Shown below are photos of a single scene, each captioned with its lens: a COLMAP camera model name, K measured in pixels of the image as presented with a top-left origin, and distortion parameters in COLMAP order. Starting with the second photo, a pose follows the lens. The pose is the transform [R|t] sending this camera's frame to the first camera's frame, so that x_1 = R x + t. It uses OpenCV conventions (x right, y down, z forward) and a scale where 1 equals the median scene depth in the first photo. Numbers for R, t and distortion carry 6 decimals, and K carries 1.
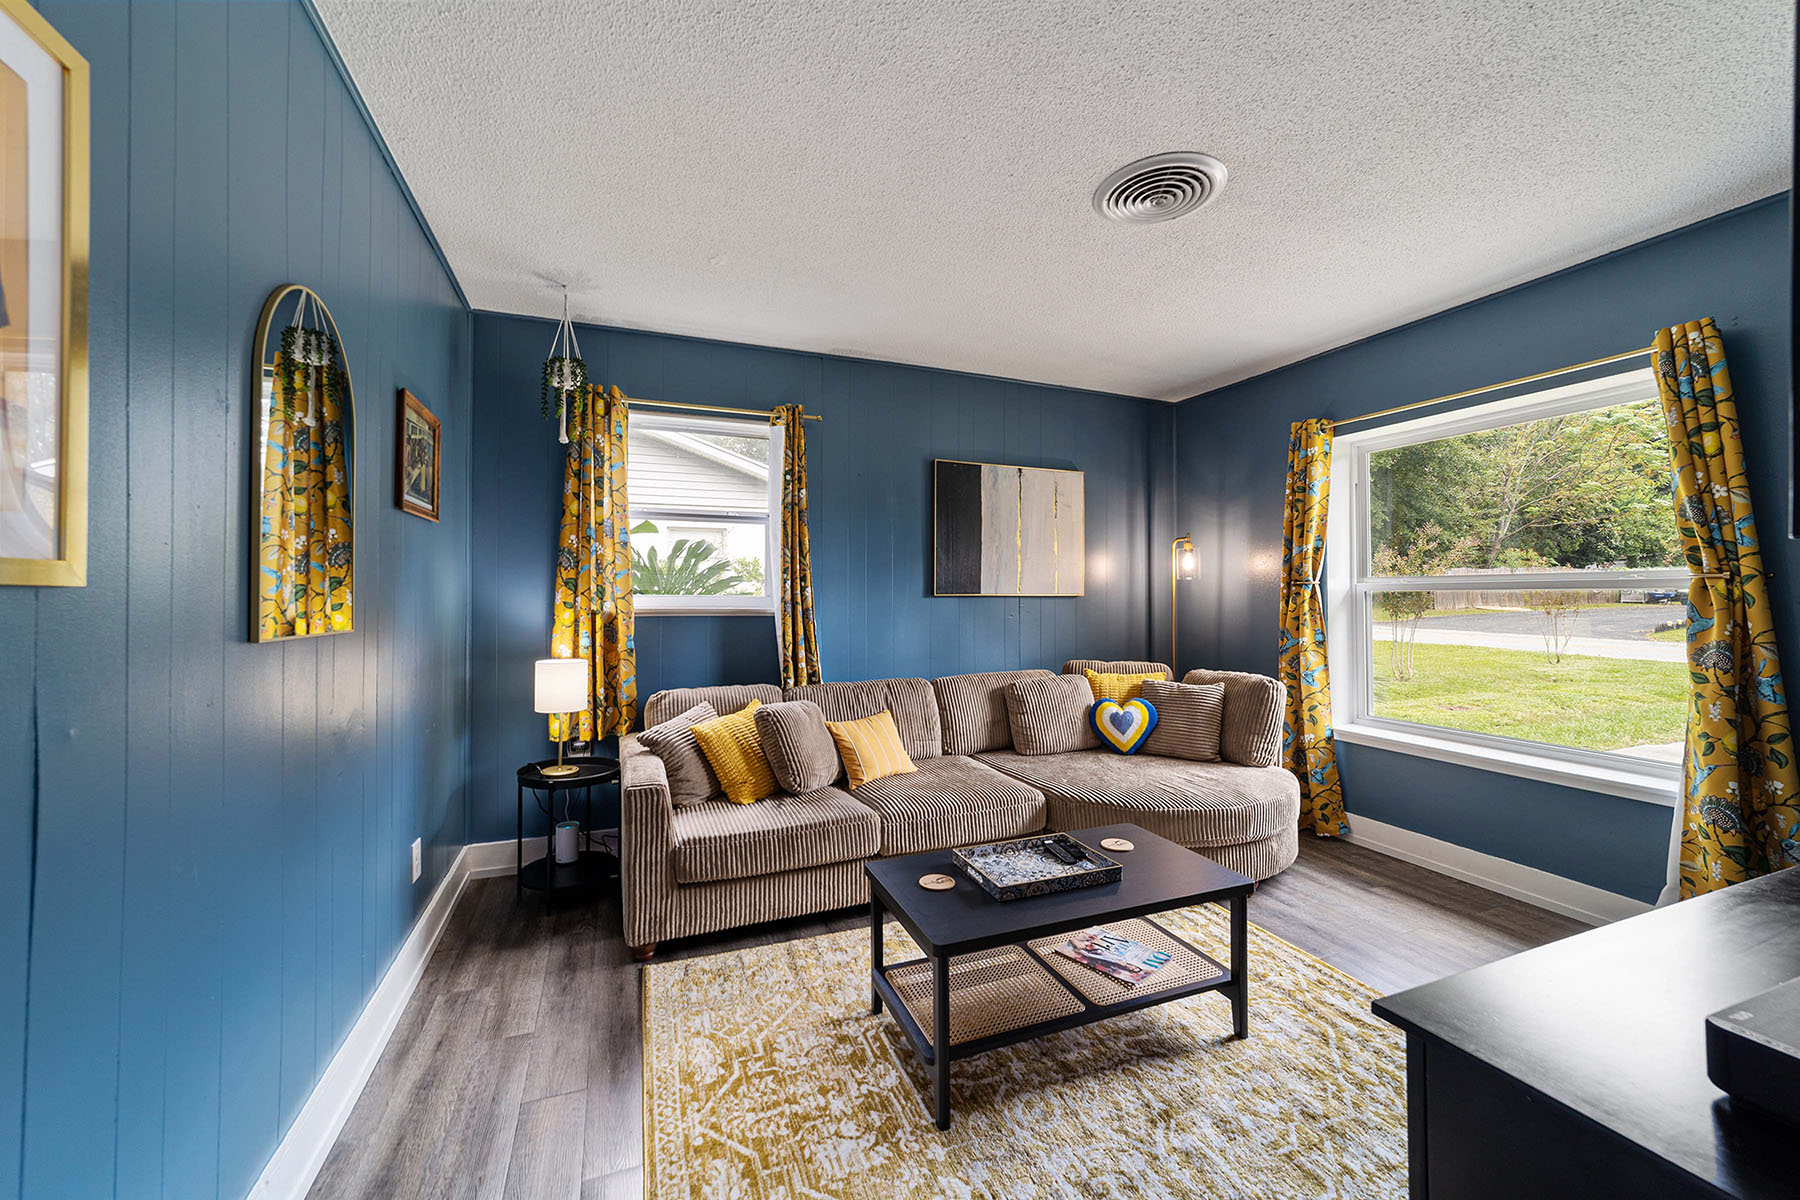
lens RADIAL K [[684.6, 0, 898.2], [0, 684.6, 596.5], [0, 0, 1]] dist [-0.012822, 0.006466]
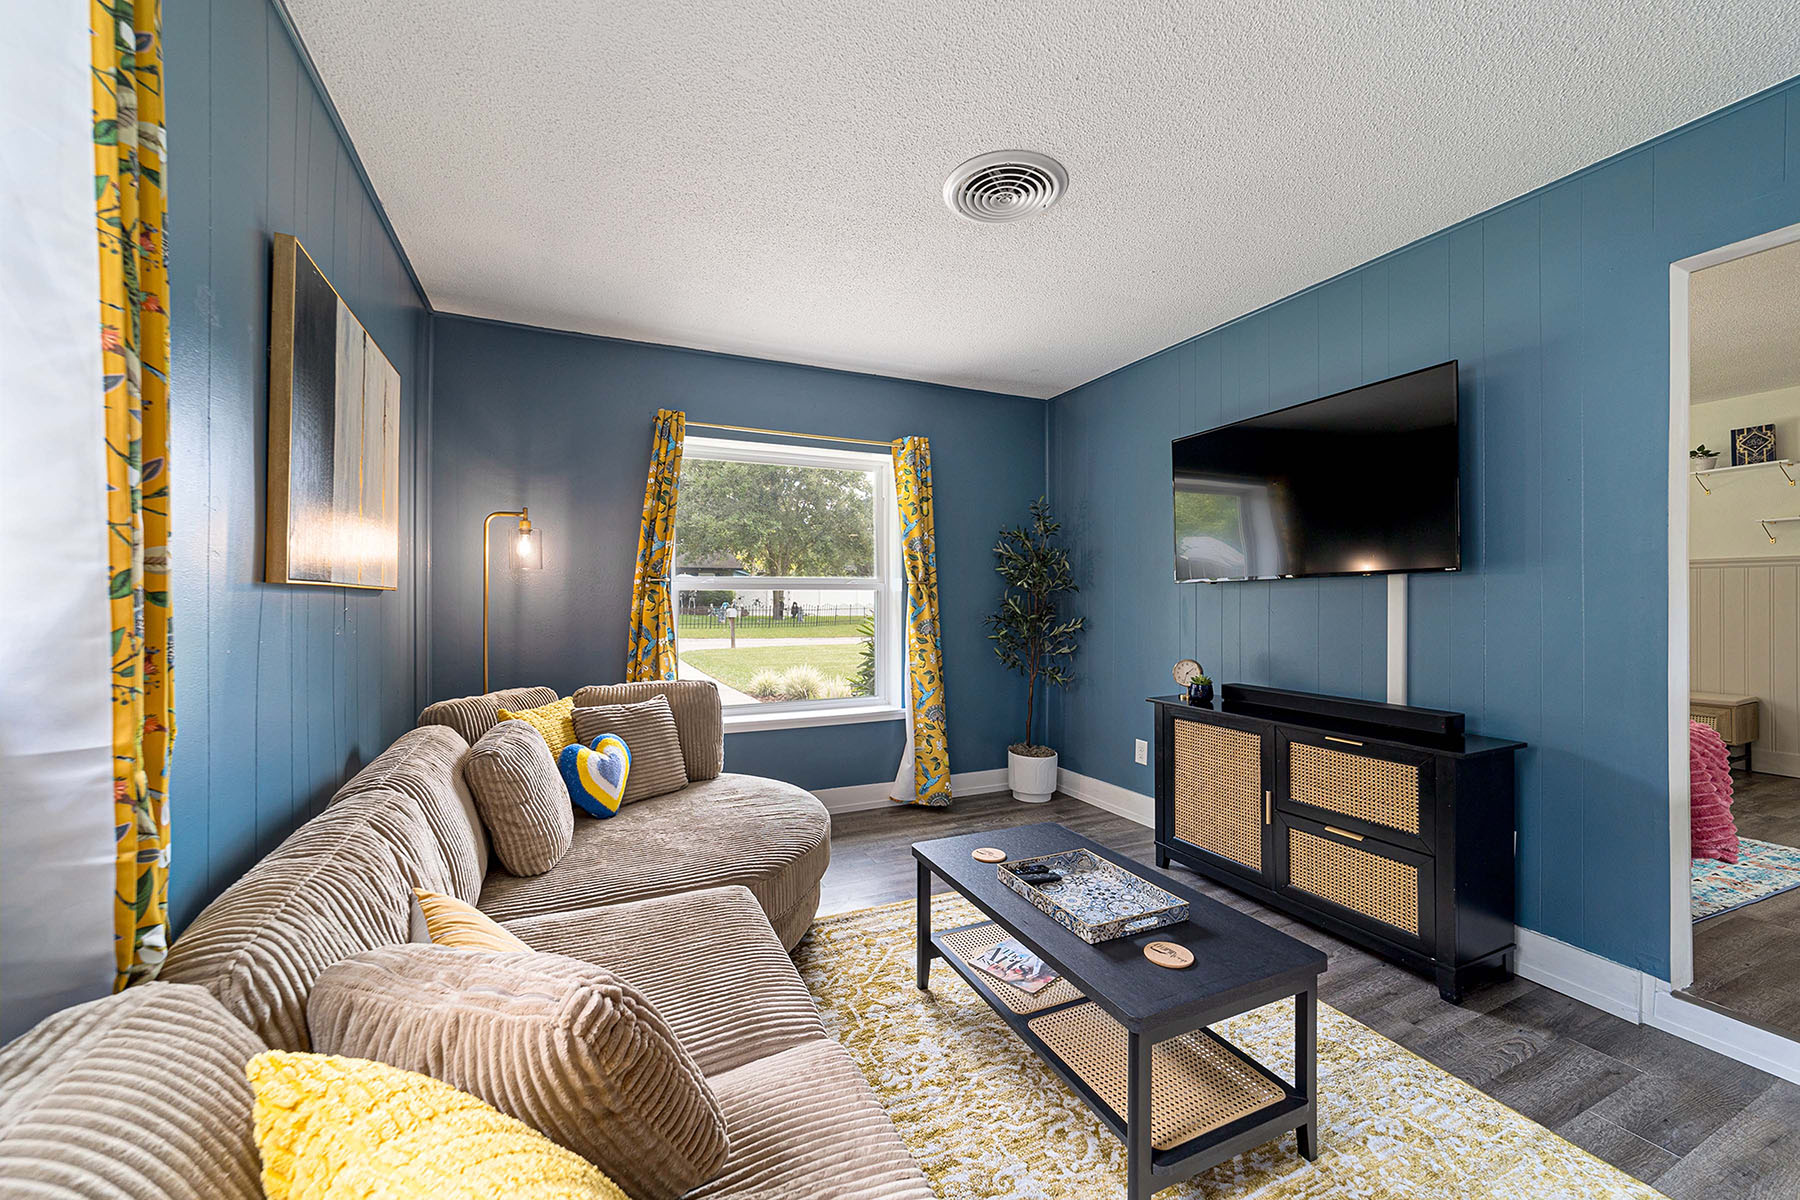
lens RADIAL K [[684.6, 0, 898.2], [0, 684.6, 596.5], [0, 0, 1]] dist [-0.012822, 0.006466]
pose [[-0.045211, 0.009034, 0.998937, -0.391848], [0.006047, 0.999943, -0.008770, 0.014003], [-0.998959, 0.005644, -0.045263, 0.761578]]
